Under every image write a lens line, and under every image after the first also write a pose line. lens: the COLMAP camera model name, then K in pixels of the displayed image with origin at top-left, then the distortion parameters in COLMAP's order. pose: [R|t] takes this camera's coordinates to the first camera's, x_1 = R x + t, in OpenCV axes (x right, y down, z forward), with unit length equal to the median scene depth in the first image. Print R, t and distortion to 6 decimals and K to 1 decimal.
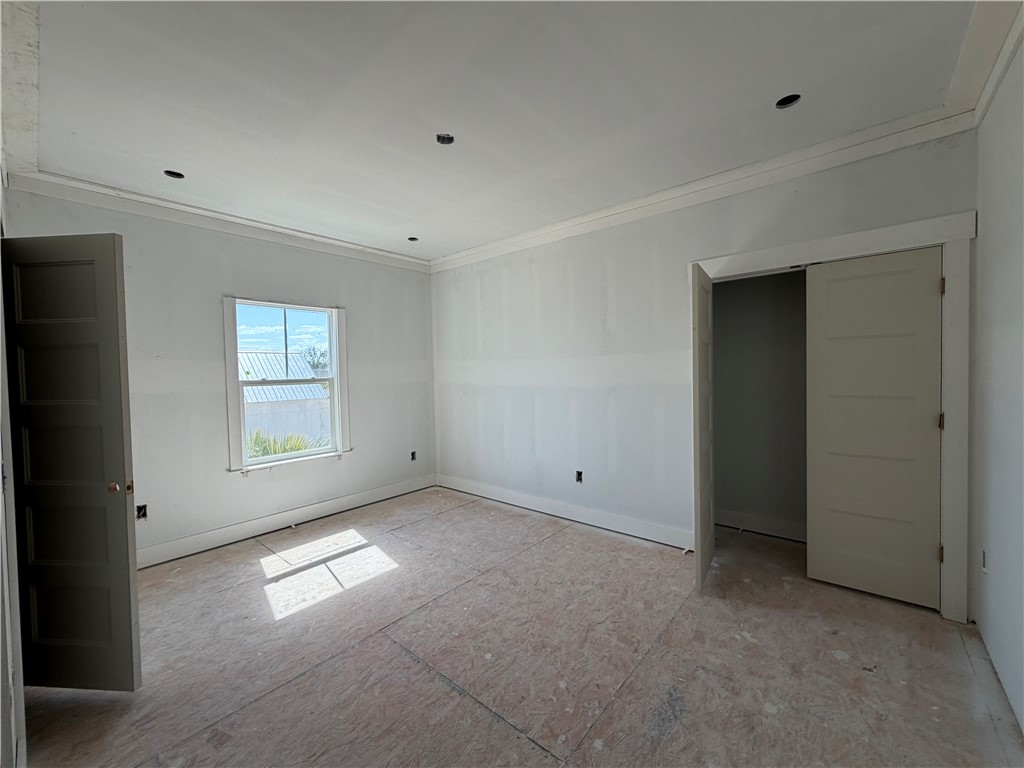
lens RADIAL K [[408.6, 0, 510.7], [0, 408.6, 382.9], [0, 0, 1]] dist [0.001281, -0.000234]
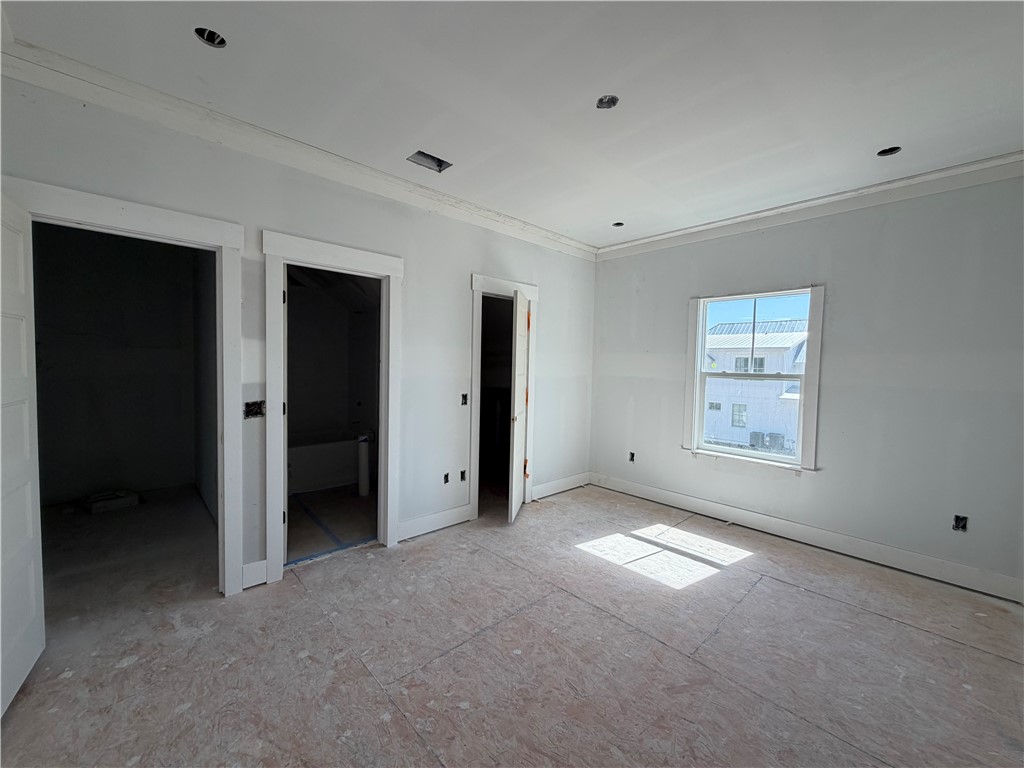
lens RADIAL K [[408.6, 0, 507.9], [0, 408.6, 383.3], [0, 0, 1]] dist [0.001281, -0.000234]
pose [[-0.109384, 0.066170, -0.991795, 0.561890], [-0.049493, 0.996182, 0.071921, -0.031802], [0.992767, 0.056953, -0.105691, 0.660614]]
